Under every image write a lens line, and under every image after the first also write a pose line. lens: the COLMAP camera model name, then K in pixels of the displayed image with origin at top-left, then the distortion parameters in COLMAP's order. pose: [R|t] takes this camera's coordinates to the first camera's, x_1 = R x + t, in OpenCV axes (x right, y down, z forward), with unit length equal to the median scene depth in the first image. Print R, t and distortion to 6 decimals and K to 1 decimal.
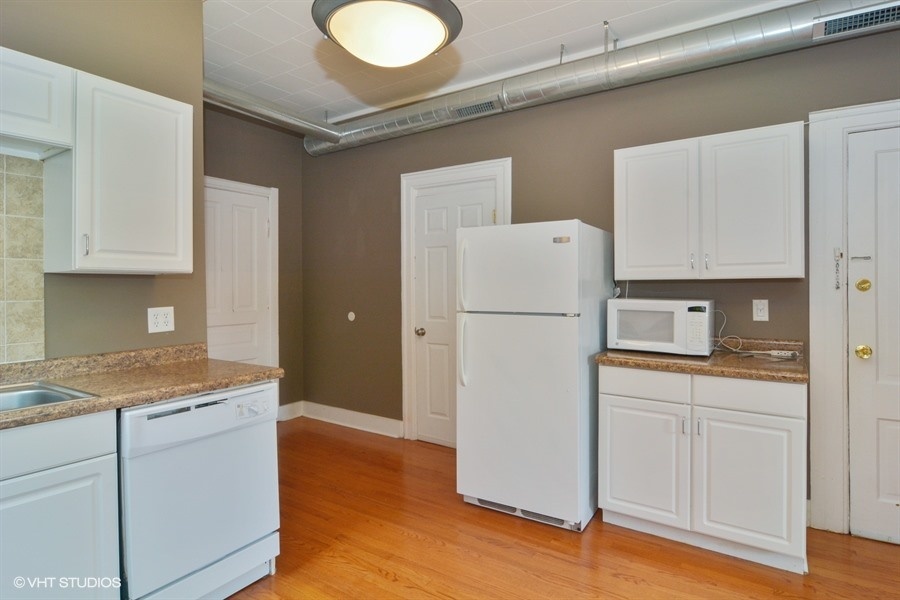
lens RADIAL K [[499.0, 0, 449.5], [0, 499.0, 291.7], [0, 0, 1]] dist [-0.014530, -0.003009]
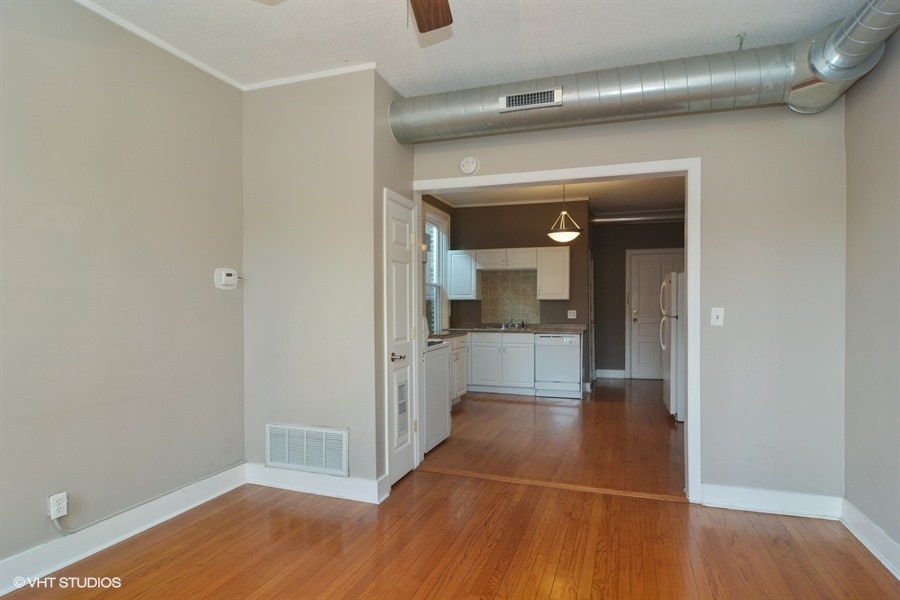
lens RADIAL K [[499.0, 0, 449.4], [0, 499.0, 303.1], [0, 0, 1]] dist [-0.014530, -0.003009]
pose [[0.233652, -0.005879, -0.972302, 2.566356], [-0.005062, 0.999961, -0.007263, 0.016957], [0.972307, 0.006619, 0.233613, -0.511082]]
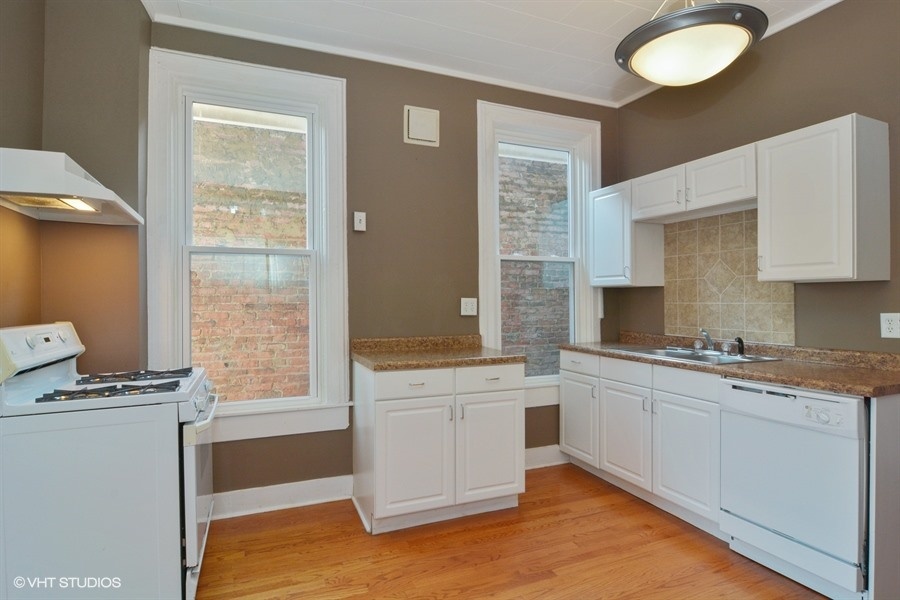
lens RADIAL K [[499.0, 0, 452.9], [0, 499.0, 297.2], [0, 0, 1]] dist [-0.014530, -0.003009]
pose [[-0.558217, 0.002015, -0.829693, 0.841520], [-0.003841, 0.999980, 0.005013, -0.001492], [0.829686, 0.005985, -0.558198, 0.959262]]
